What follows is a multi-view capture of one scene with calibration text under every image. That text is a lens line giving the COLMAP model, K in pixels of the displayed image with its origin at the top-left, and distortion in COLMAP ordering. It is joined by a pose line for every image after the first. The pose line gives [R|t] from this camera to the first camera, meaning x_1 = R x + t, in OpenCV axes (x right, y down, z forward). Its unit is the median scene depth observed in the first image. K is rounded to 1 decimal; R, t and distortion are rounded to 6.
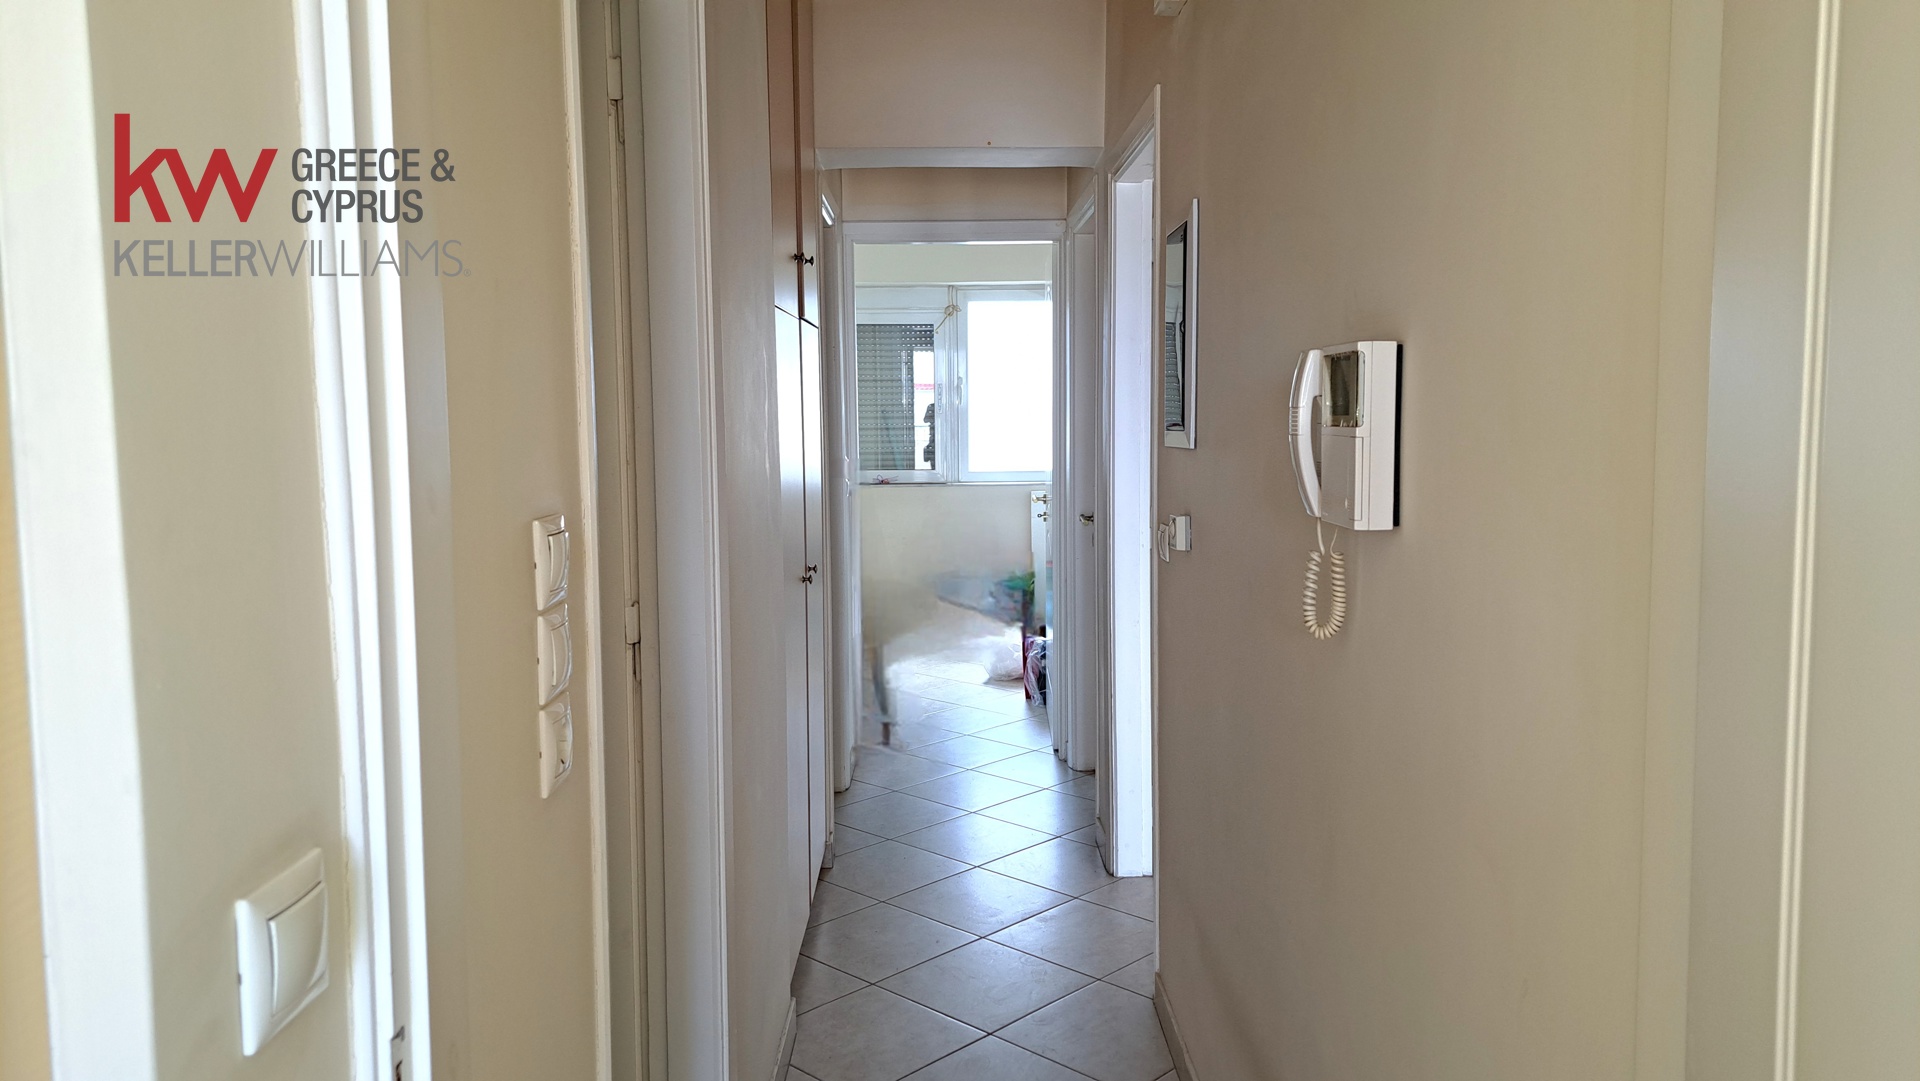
lens RADIAL K [[1383.9, 0, 979.4], [0, 1383.9, 526.9], [0, 0, 1]] dist [0.069625, -0.072175]
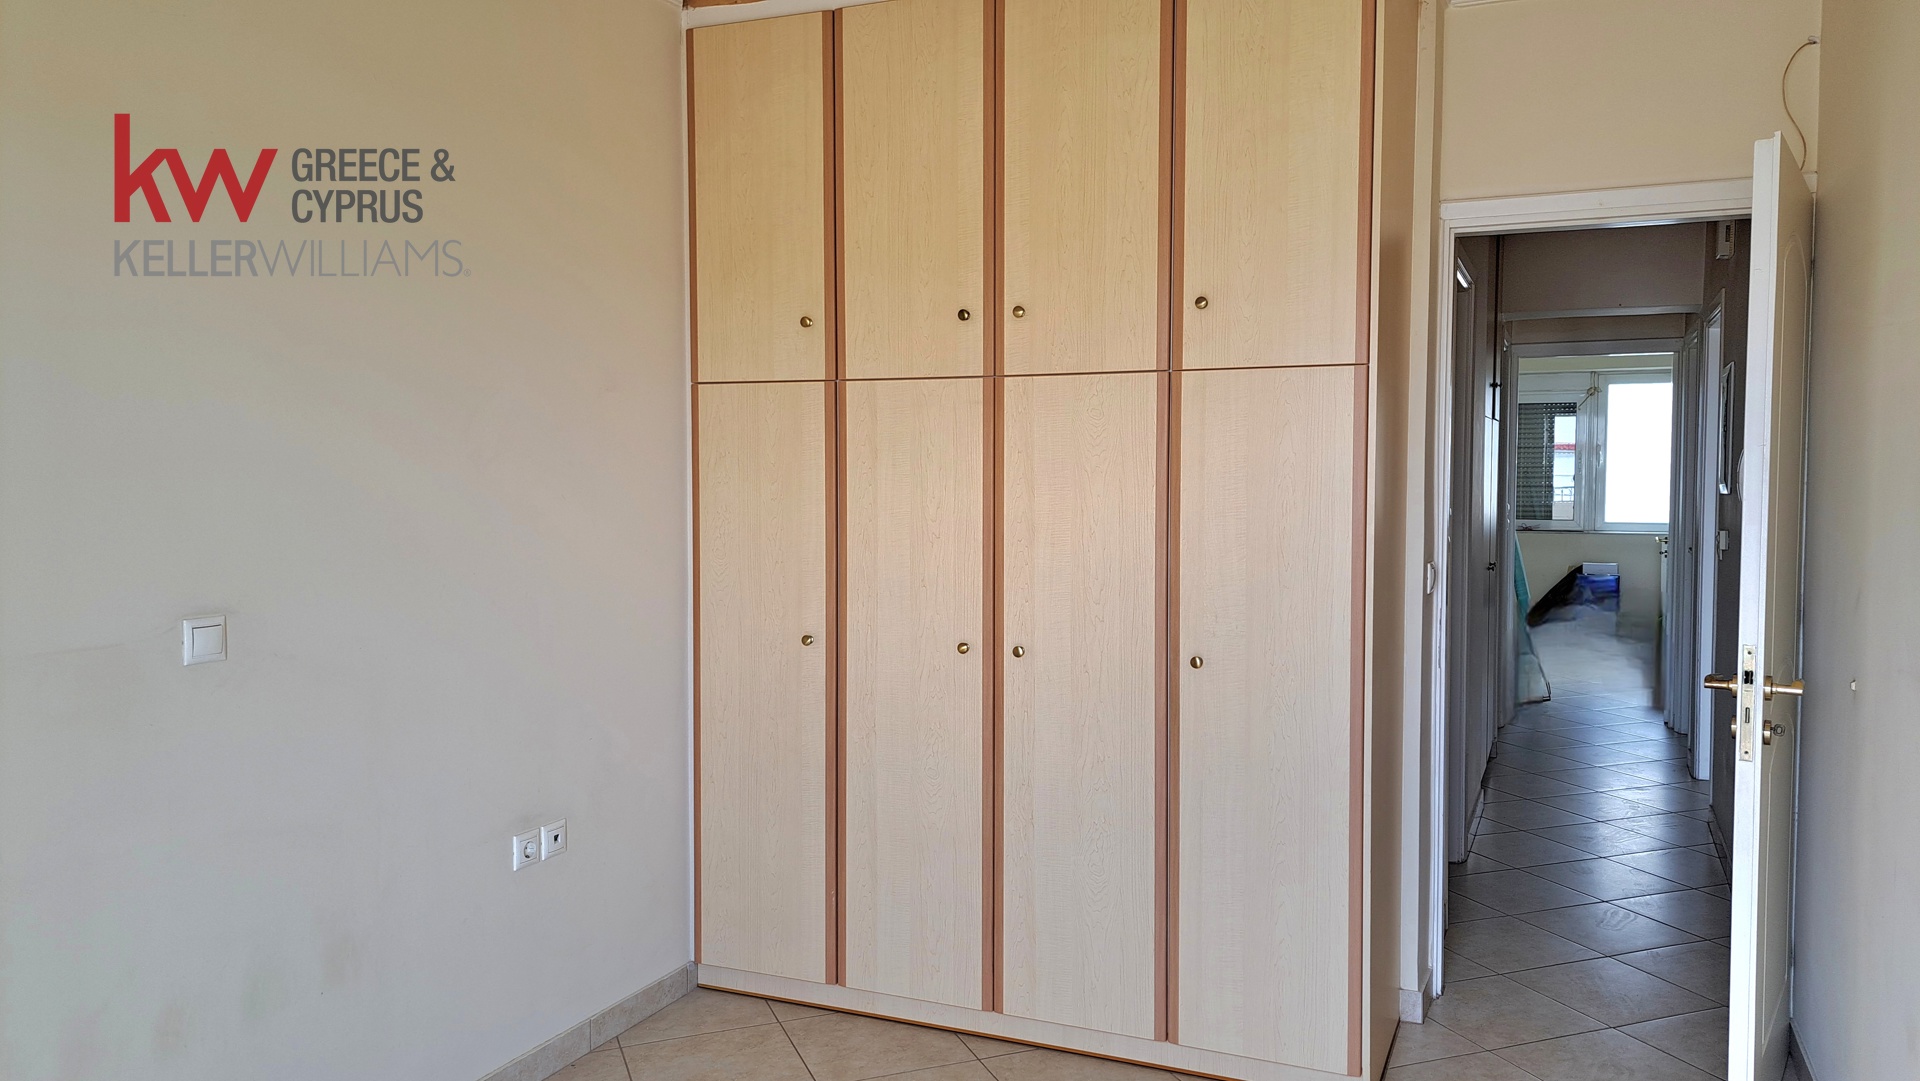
lens RADIAL K [[1383.9, 0, 979.4], [0, 1383.9, 526.9], [0, 0, 1]] dist [0.069625, -0.072175]
pose [[0.907686, 0.030007, -0.418576, 0.009833], [-0.046408, 0.998500, -0.029055, 0.030017], [0.417077, 0.045798, 0.907717, -0.383068]]
